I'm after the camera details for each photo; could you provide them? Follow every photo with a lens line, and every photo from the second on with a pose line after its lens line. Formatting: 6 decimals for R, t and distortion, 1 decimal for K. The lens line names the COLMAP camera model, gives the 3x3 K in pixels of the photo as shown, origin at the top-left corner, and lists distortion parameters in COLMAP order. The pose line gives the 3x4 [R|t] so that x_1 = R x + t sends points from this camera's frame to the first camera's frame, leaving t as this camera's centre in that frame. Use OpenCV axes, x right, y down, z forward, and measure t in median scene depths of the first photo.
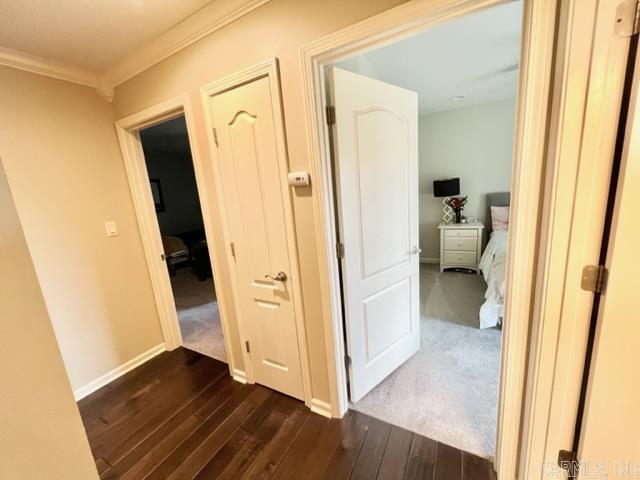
lens RADIAL K [[254.8, 0, 319.6], [0, 254.8, 238.0], [0, 0, 1]] dist [-0.001623, -0.000091]
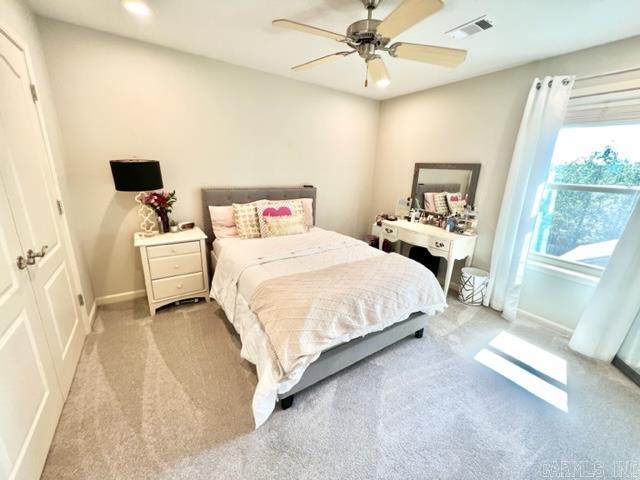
lens RADIAL K [[254.8, 0, 319.8], [0, 254.8, 237.6], [0, 0, 1]] dist [-0.001623, -0.000091]
pose [[0.457754, -0.136370, 0.878558, 0.154637], [0.101363, 0.989728, 0.100814, -0.073261], [-0.883282, 0.042905, 0.466875, 0.363059]]
